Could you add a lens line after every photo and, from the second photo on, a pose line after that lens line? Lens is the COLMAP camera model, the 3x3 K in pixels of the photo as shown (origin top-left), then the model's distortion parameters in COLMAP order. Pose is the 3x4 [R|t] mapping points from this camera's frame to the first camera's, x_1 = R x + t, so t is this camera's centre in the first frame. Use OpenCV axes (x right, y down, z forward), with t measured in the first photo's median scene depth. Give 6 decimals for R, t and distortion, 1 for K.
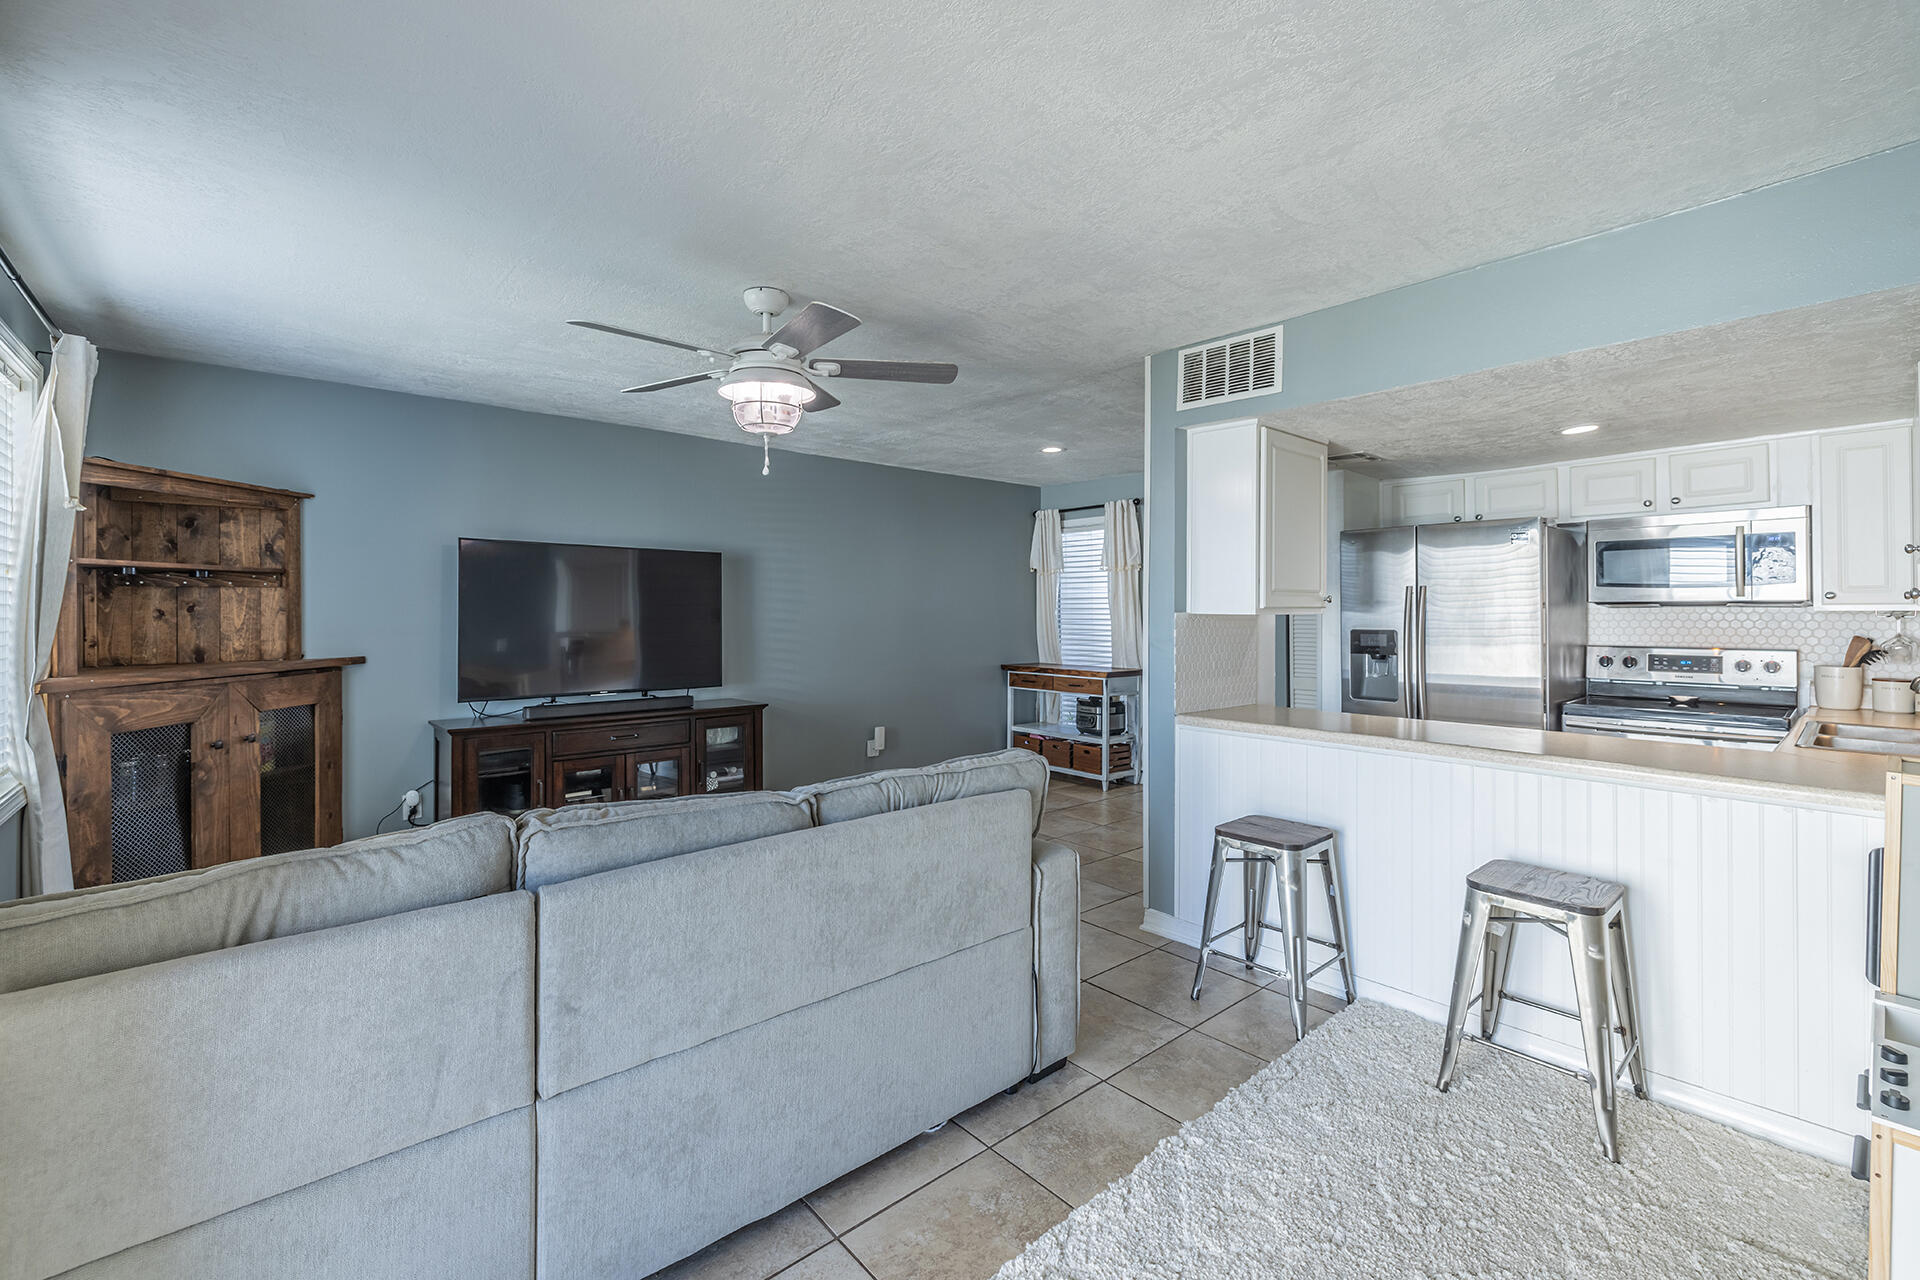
lens RADIAL K [[833.0, 0, 969.3], [0, 833.0, 606.0], [0, 0, 1]] dist [0.006299, 0.000284]
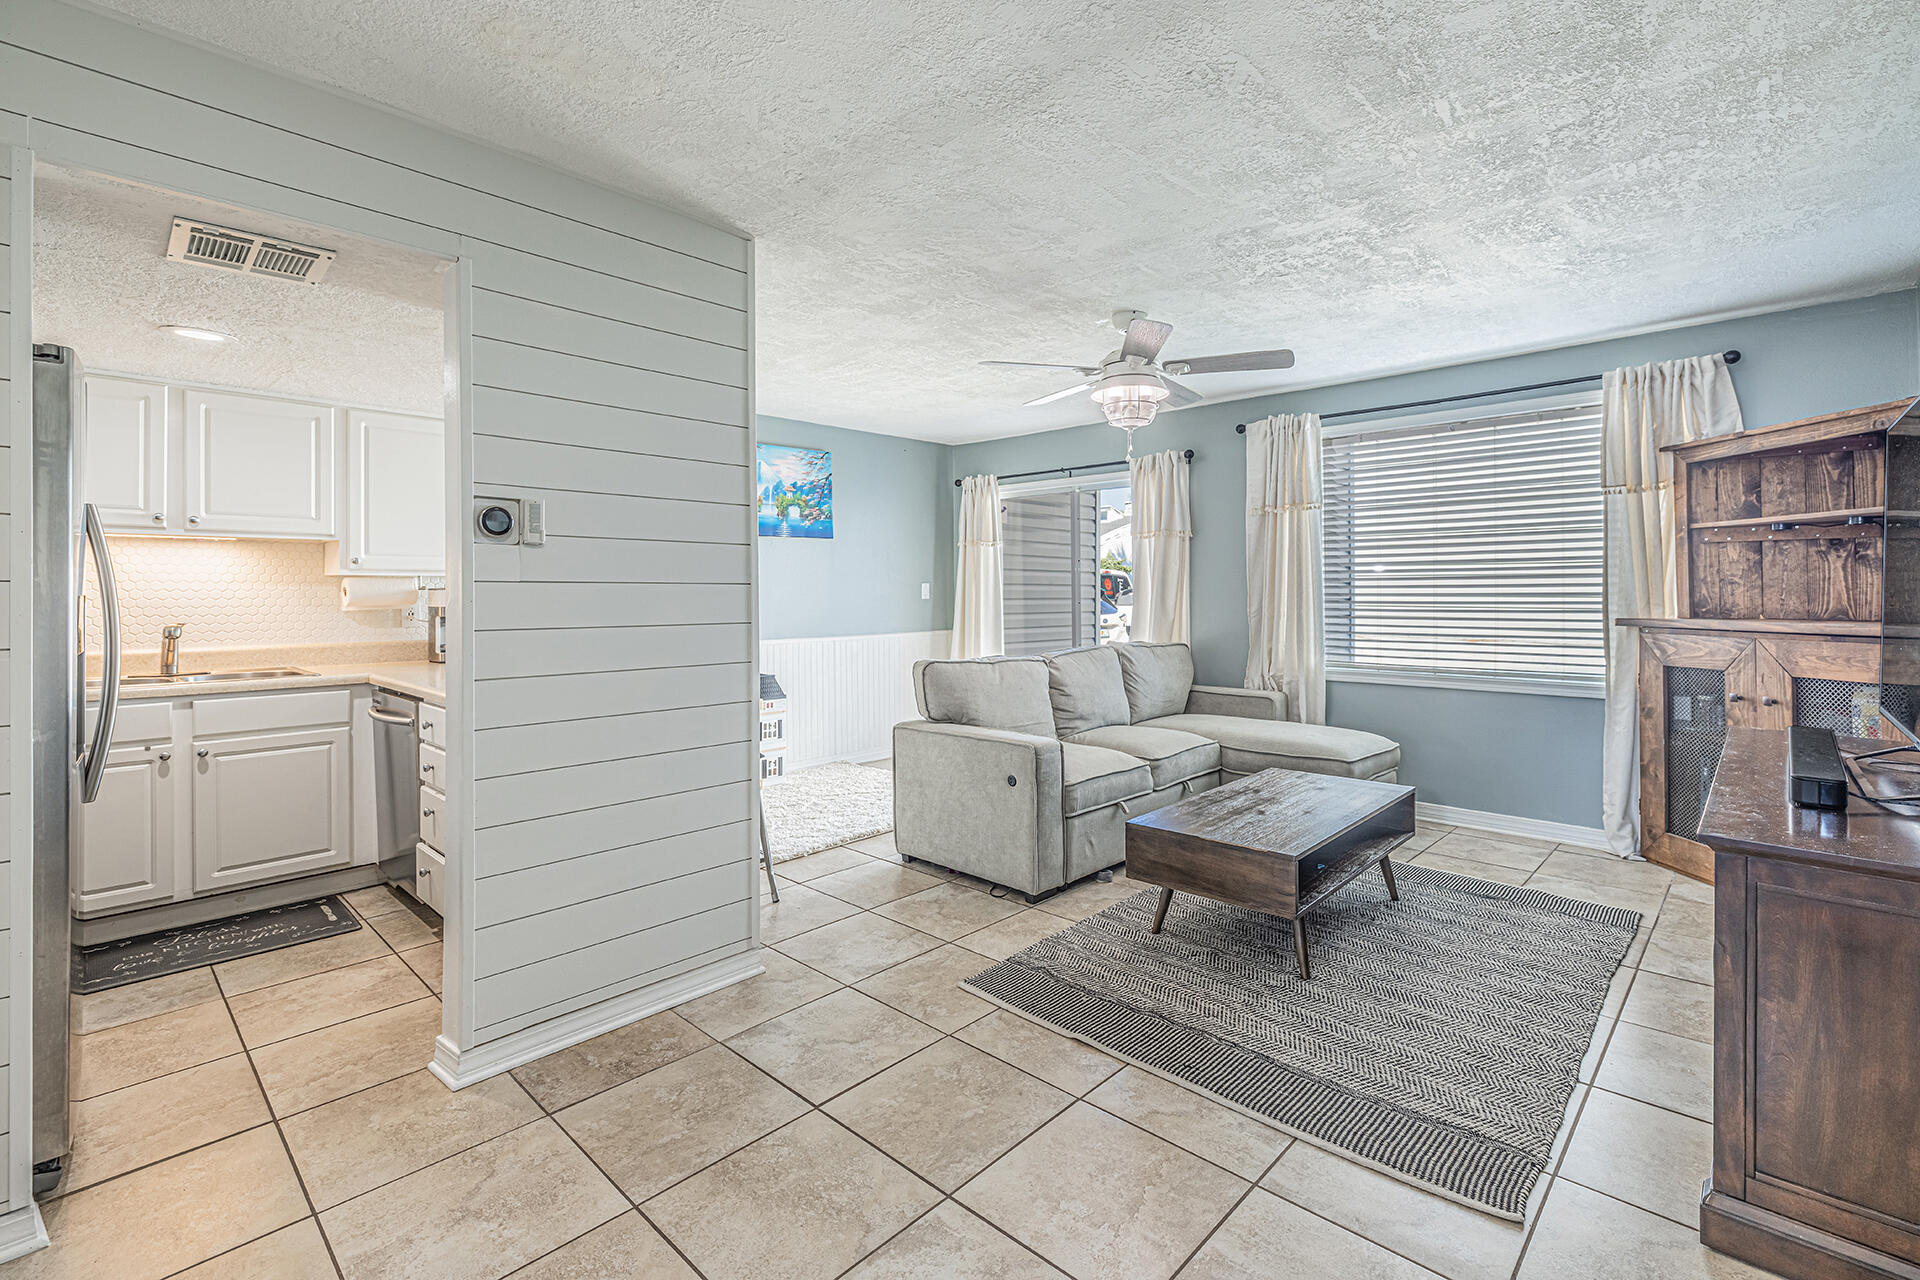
lens RADIAL K [[868.6, 0, 971.5], [0, 868.6, 594.2], [0, 0, 1]] dist [0.010161, -0.000769]
pose [[-0.996278, 0.004503, -0.086077, 0.086848], [0.004864, 0.999980, -0.003991, 0.038529], [0.086057, -0.004395, -0.996280, 1.782948]]
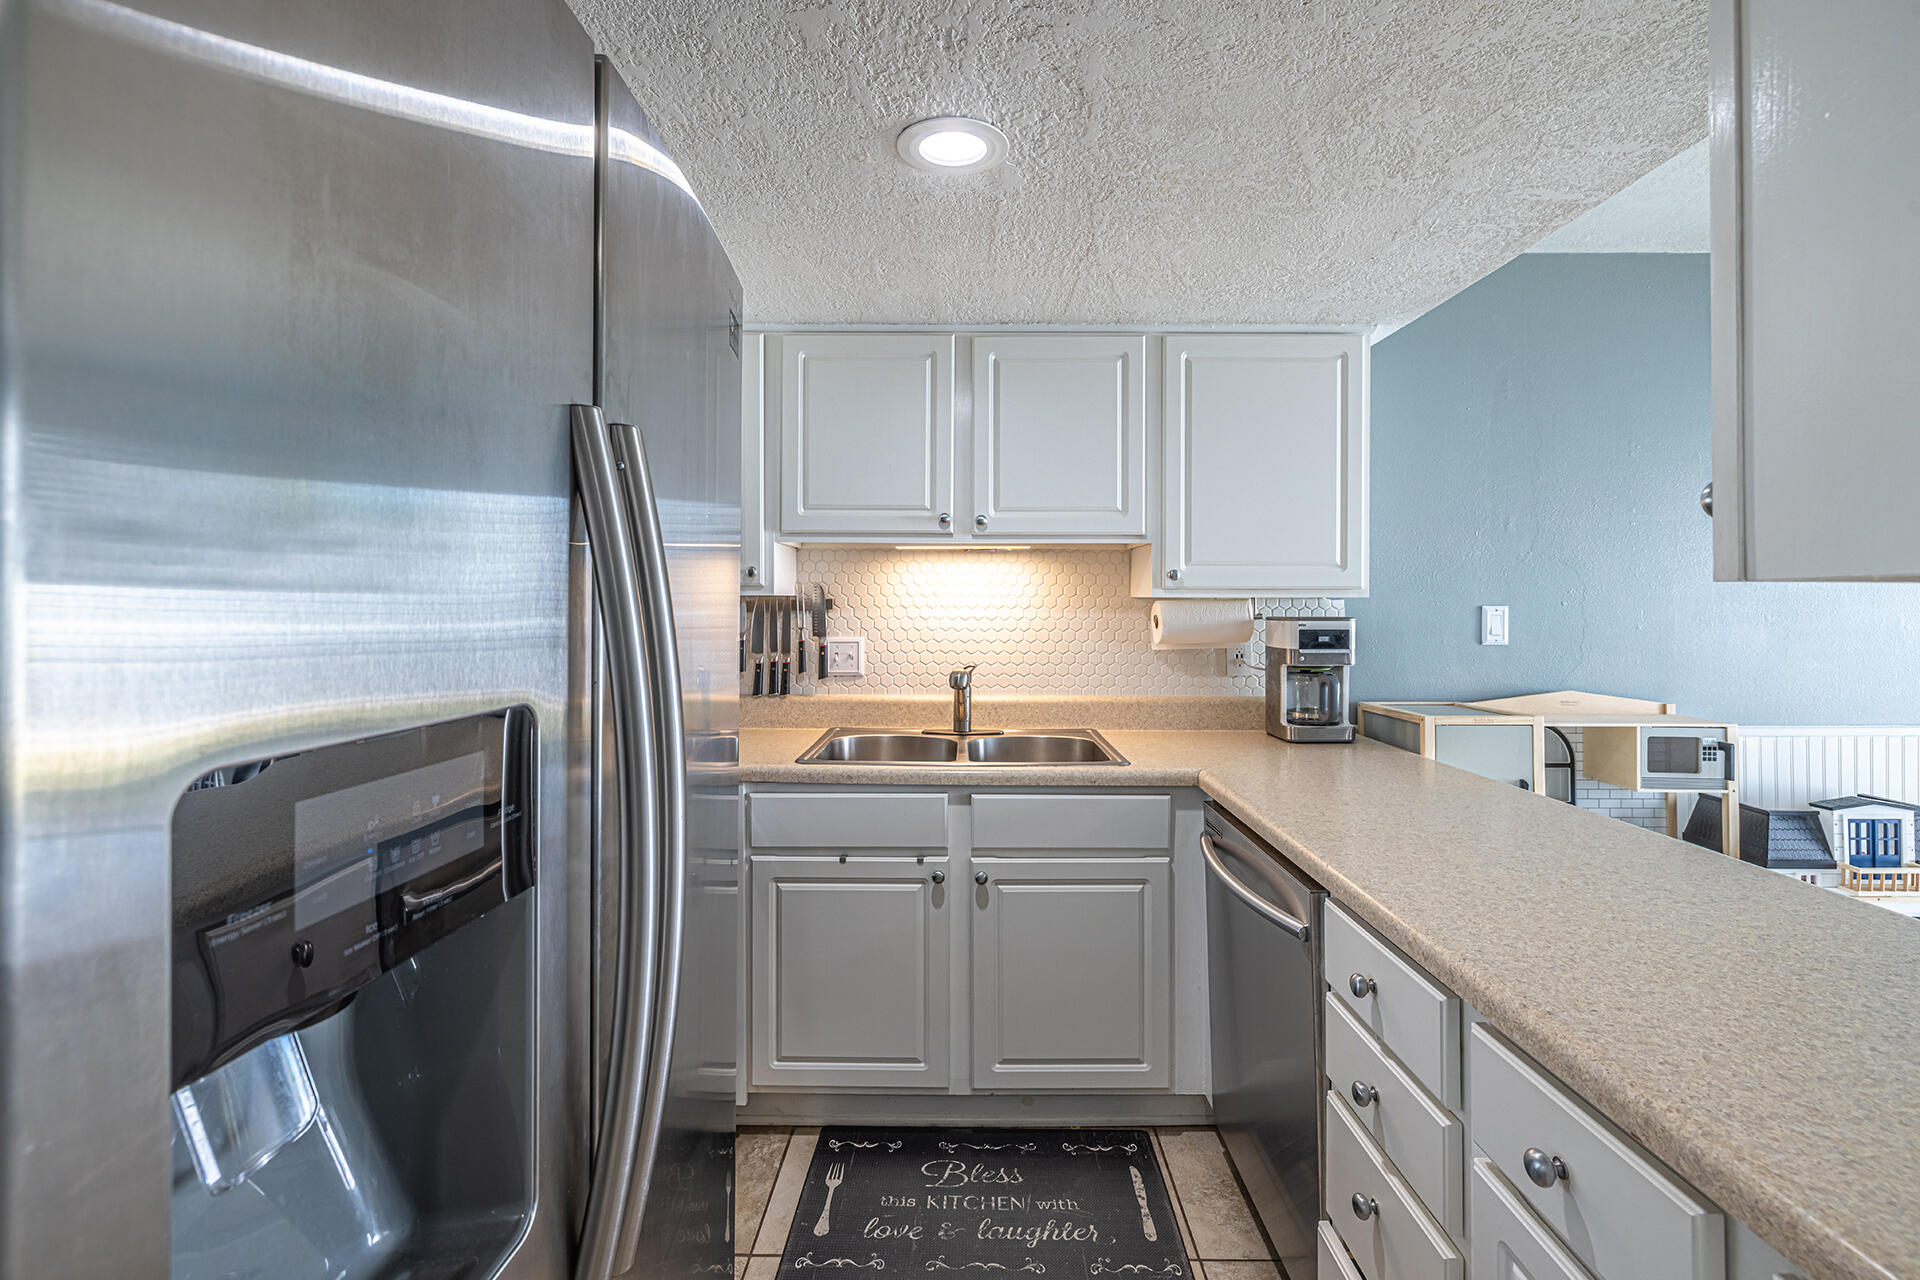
lens RADIAL K [[833.0, 0, 968.4], [0, 833.0, 586.7], [0, 0, 1]] dist [0.006299, 0.000284]
pose [[-0.746278, 0.013305, 0.665501, 0.433380], [-0.006489, 0.999607, -0.027261, 0.017593], [-0.665602, -0.024662, -0.745899, 1.241298]]
